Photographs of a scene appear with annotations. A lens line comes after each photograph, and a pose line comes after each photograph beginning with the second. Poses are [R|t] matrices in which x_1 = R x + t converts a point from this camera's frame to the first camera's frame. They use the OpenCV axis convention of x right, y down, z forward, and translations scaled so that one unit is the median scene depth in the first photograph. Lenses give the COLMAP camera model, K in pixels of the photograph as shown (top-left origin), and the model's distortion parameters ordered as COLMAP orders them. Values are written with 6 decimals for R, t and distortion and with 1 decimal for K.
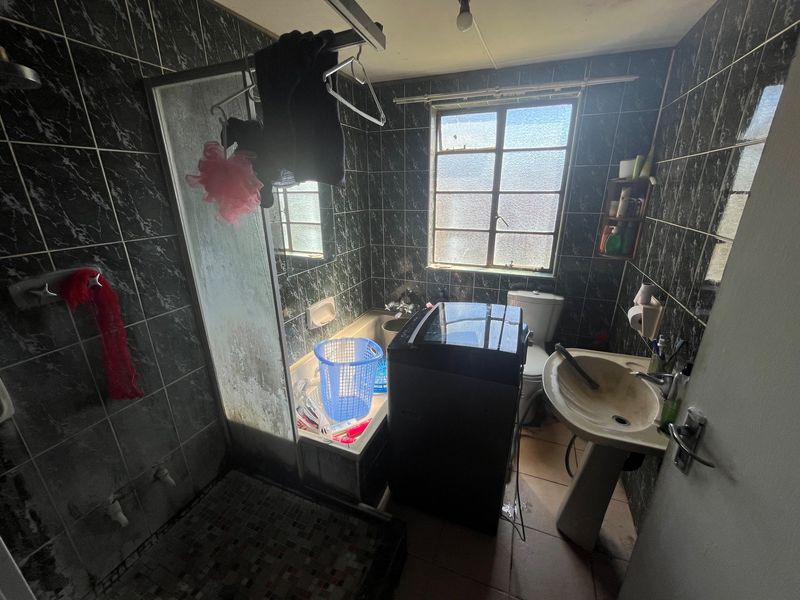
lens RADIAL K [[325.8, 0, 400.6], [0, 325.8, 300.8], [0, 0, 1]] dist [0.001233, -0.000336]
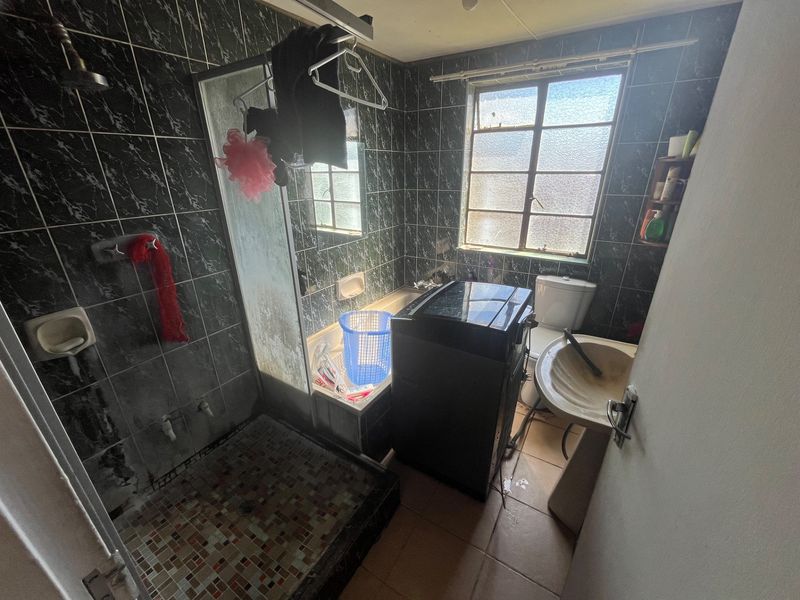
lens RADIAL K [[325.8, 0, 399.4], [0, 325.8, 300.8], [0, 0, 1]] dist [0.001233, -0.000336]
pose [[0.984309, 0.065832, -0.163715, 0.156672], [-0.056659, 0.996584, 0.060088, 0.018209], [0.167112, -0.049870, 0.984676, -0.061719]]
